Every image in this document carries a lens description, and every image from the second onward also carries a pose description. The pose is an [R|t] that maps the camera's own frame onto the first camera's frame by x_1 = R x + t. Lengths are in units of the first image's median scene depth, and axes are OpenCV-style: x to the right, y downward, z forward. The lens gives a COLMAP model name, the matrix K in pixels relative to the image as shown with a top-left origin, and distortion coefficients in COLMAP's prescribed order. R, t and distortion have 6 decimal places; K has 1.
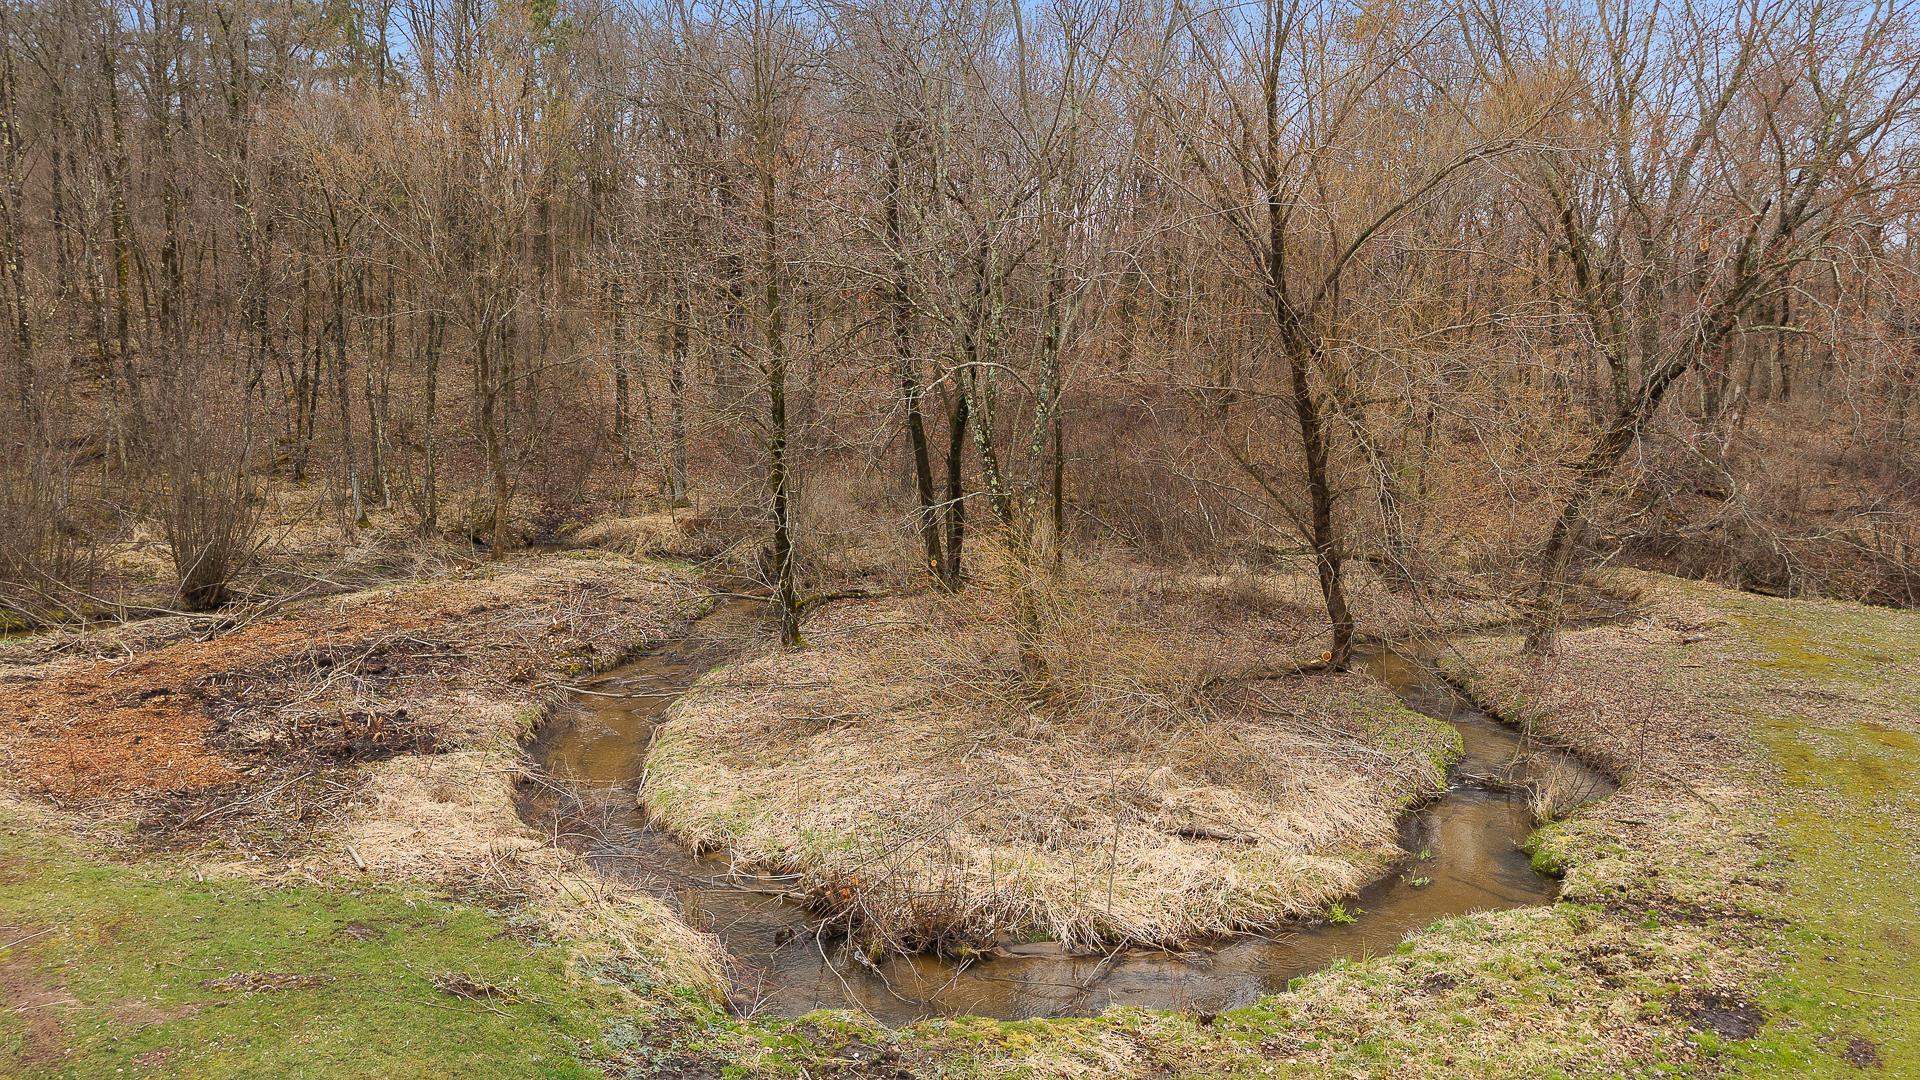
lens RADIAL K [[1296.2, 0, 934.4], [0, 1296.2, 520.6], [0, 0, 1]] dist [0.025552, -0.036696]
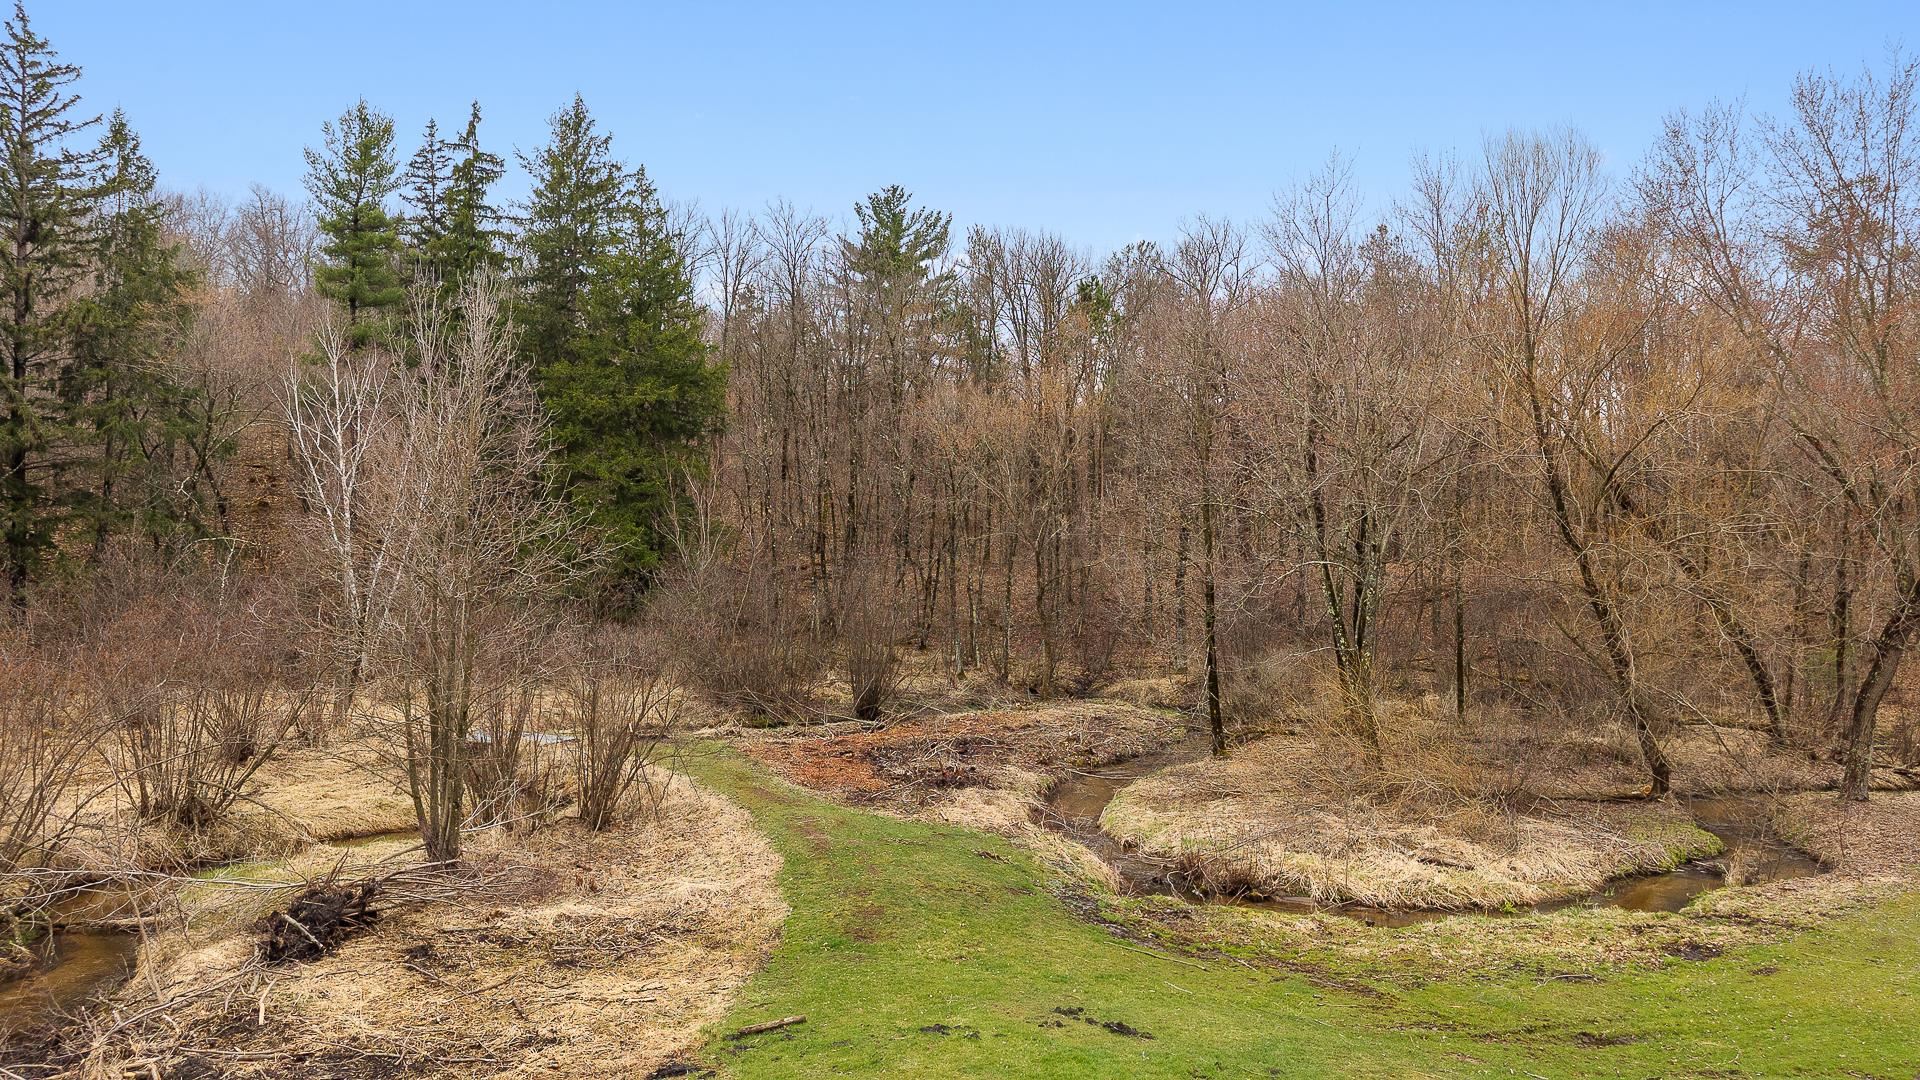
lens RADIAL K [[1296.2, 0, 971.0], [0, 1296.2, 570.0], [0, 0, 1]] dist [0.025552, -0.036696]
pose [[0.914949, -0.009117, -0.403467, 0.195838], [-0.038735, 0.993145, -0.110282, 0.052760], [0.401707, 0.116531, 0.908324, -0.408226]]
